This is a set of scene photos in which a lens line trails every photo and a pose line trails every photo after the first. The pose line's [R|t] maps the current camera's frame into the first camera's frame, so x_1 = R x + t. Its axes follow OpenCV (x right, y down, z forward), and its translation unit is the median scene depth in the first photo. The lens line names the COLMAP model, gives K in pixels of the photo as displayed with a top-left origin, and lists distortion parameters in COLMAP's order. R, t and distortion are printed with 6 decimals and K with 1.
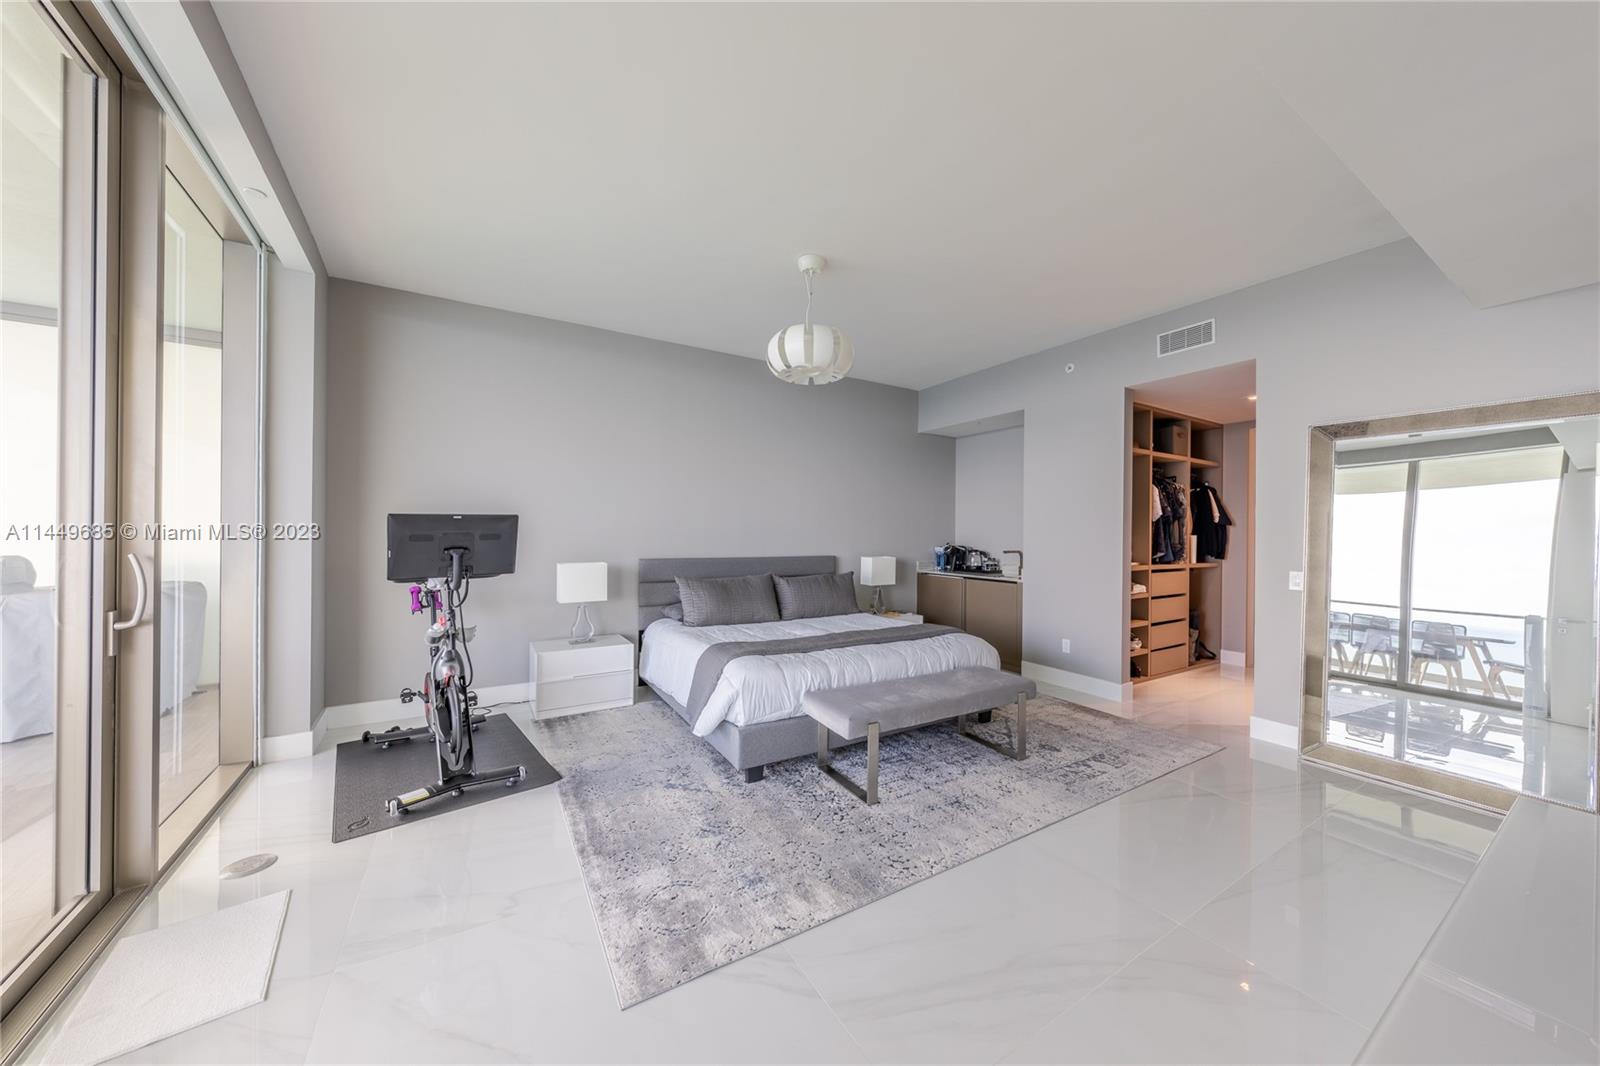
lens RADIAL K [[552.2, 0, 800.0], [0, 552.2, 533.0], [0, 0, 1]] dist [-0.001008, -0.000039]
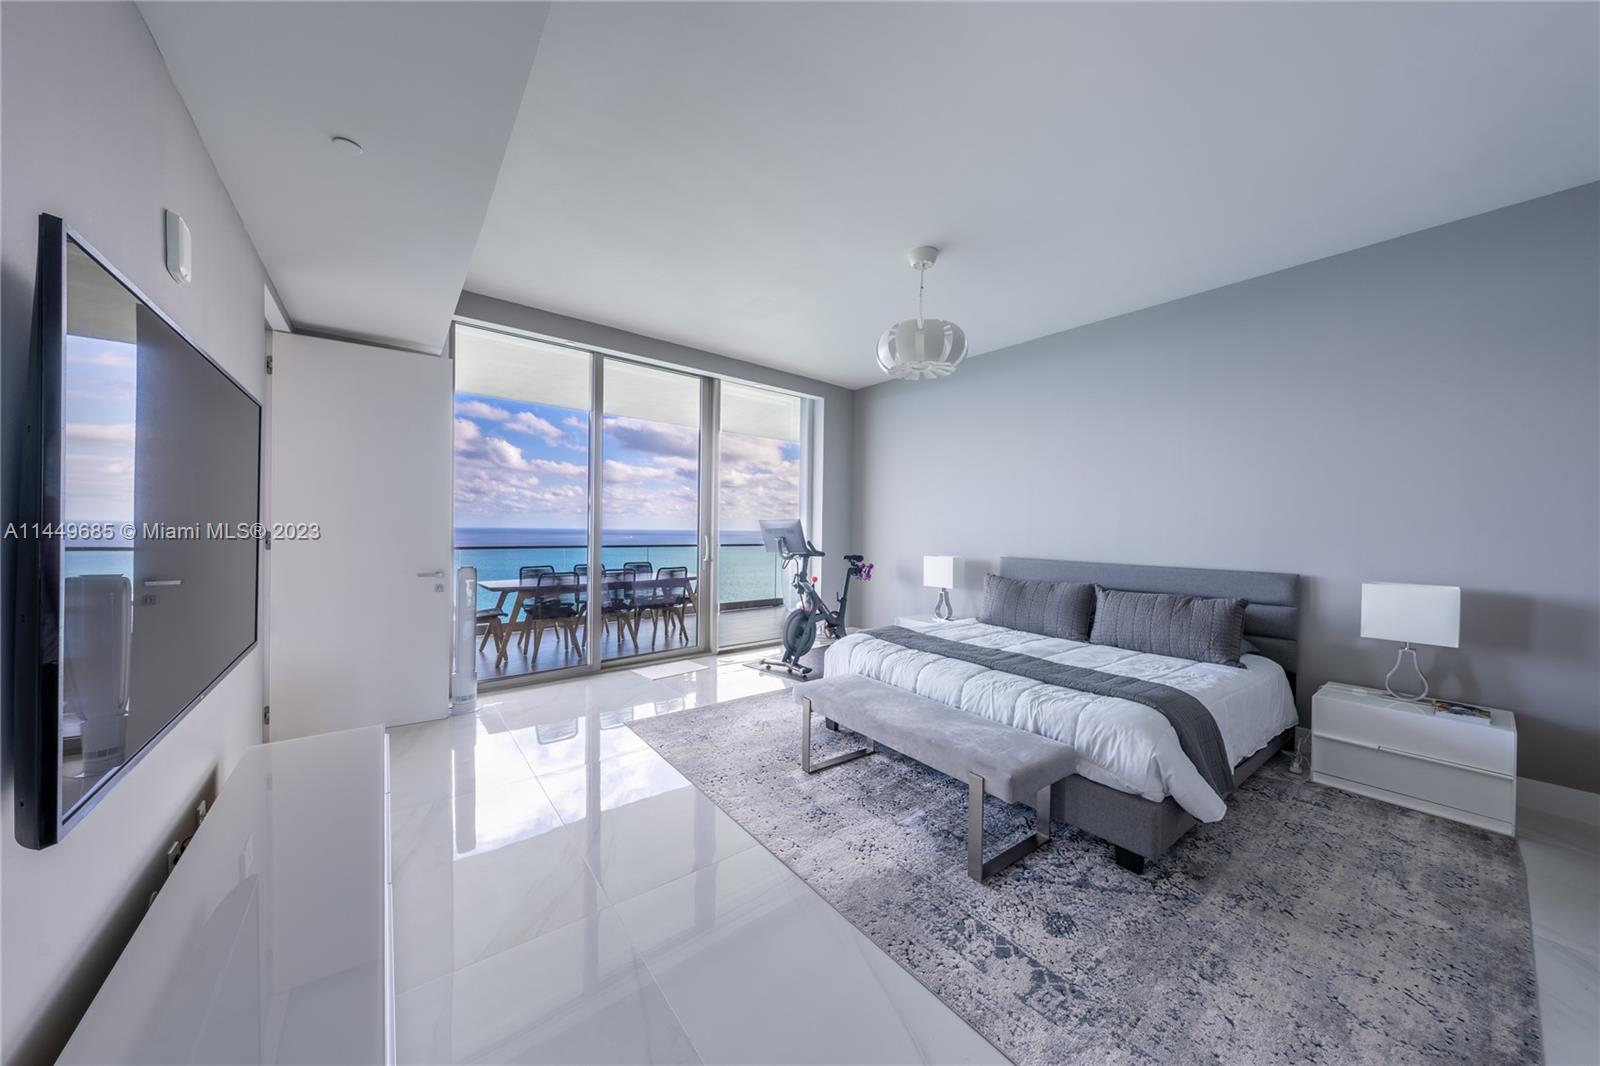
lens RADIAL K [[552.2, 0, 800.0], [0, 552.2, 533.0], [0, 0, 1]] dist [-0.001008, -0.000039]
pose [[0.078349, -0.006341, -0.996906, 1.003021], [-0.014428, 0.999868, -0.007494, 0.018678], [0.996822, 0.014971, 0.078247, 0.727904]]
